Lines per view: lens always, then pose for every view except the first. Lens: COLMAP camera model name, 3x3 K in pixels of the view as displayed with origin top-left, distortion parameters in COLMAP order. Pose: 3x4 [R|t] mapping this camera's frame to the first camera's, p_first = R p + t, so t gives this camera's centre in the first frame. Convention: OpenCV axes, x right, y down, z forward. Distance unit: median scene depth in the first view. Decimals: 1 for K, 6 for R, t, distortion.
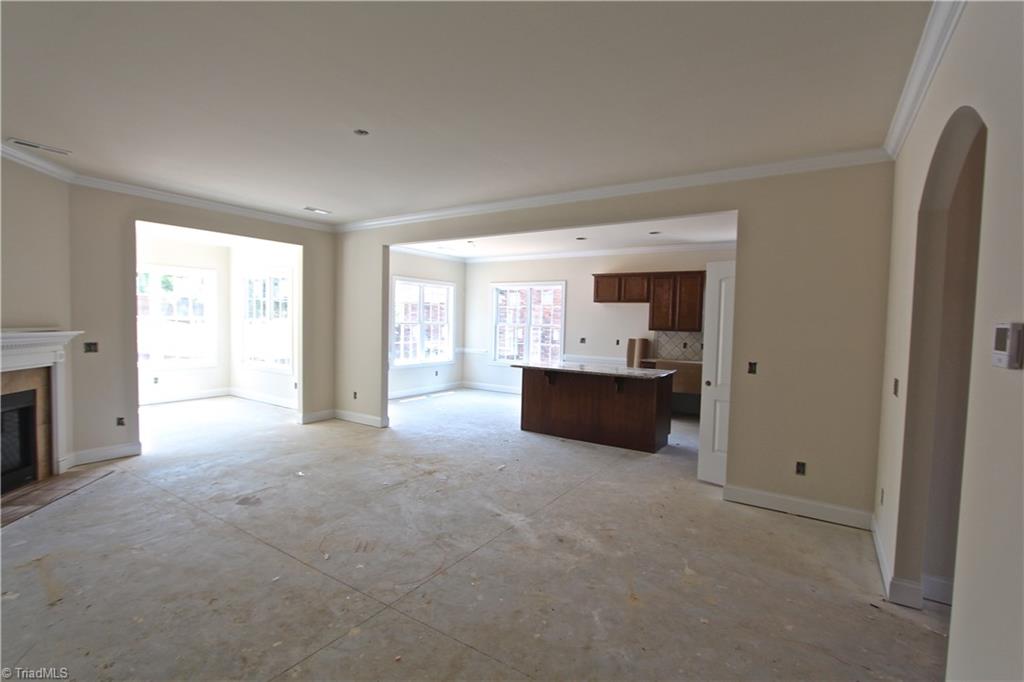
lens RADIAL K [[468.9, 0, 512.0], [0, 468.9, 341.0], [0, 0, 1]] dist [-0.022635, 0.004208]
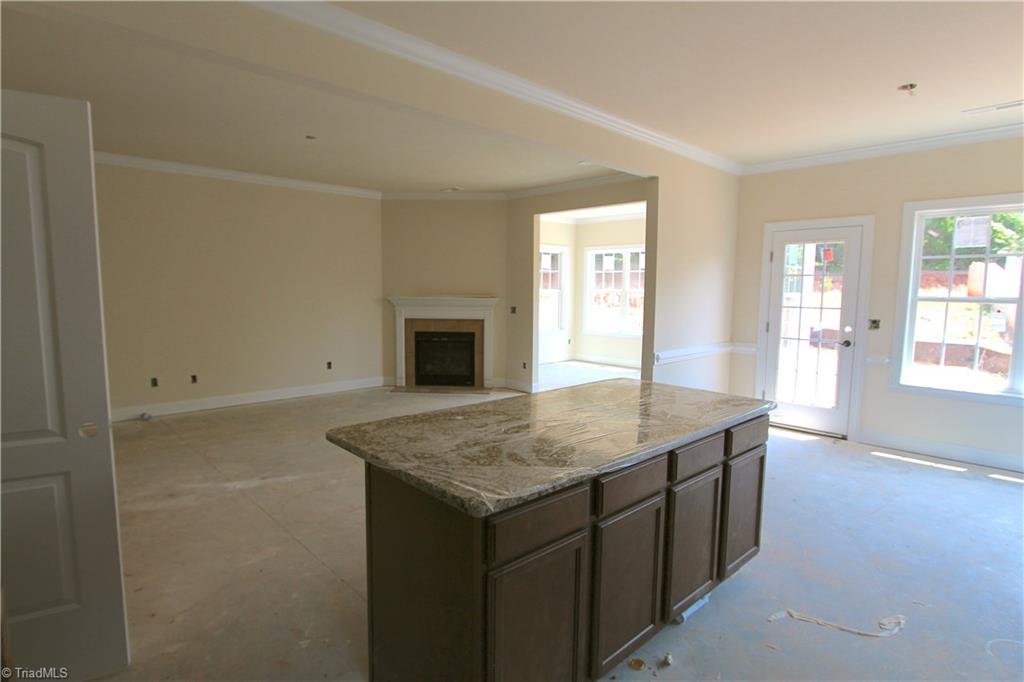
lens RADIAL K [[525.4, 0, 512.0], [0, 525.4, 341.0], [0, 0, 1]] dist [-0.022094, 0.008314]
pose [[-0.208351, 0.075130, -0.975164, 0.780027], [-0.056868, 0.994428, 0.088765, -0.040077], [0.976399, 0.073950, -0.202918, 1.457637]]
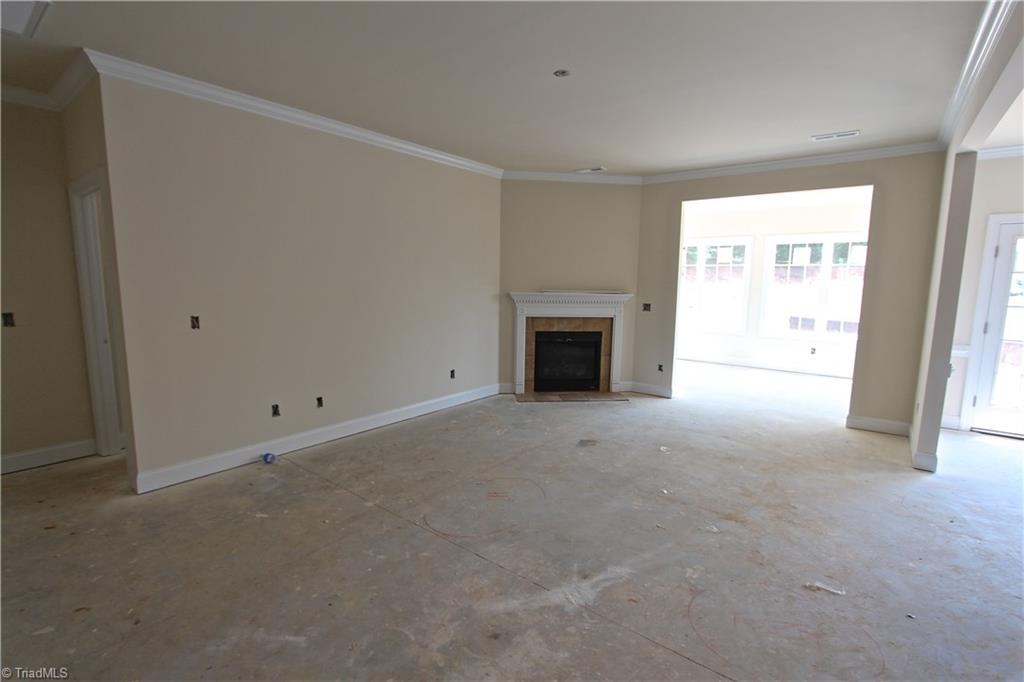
lens RADIAL K [[468.9, 0, 512.0], [0, 468.9, 341.0], [0, 0, 1]] dist [-0.022635, 0.004208]
pose [[-0.078257, 0.106969, -0.991178, 0.499375], [-0.057742, 0.992072, 0.111624, -0.018831], [0.995260, 0.065968, -0.071460, 0.781263]]
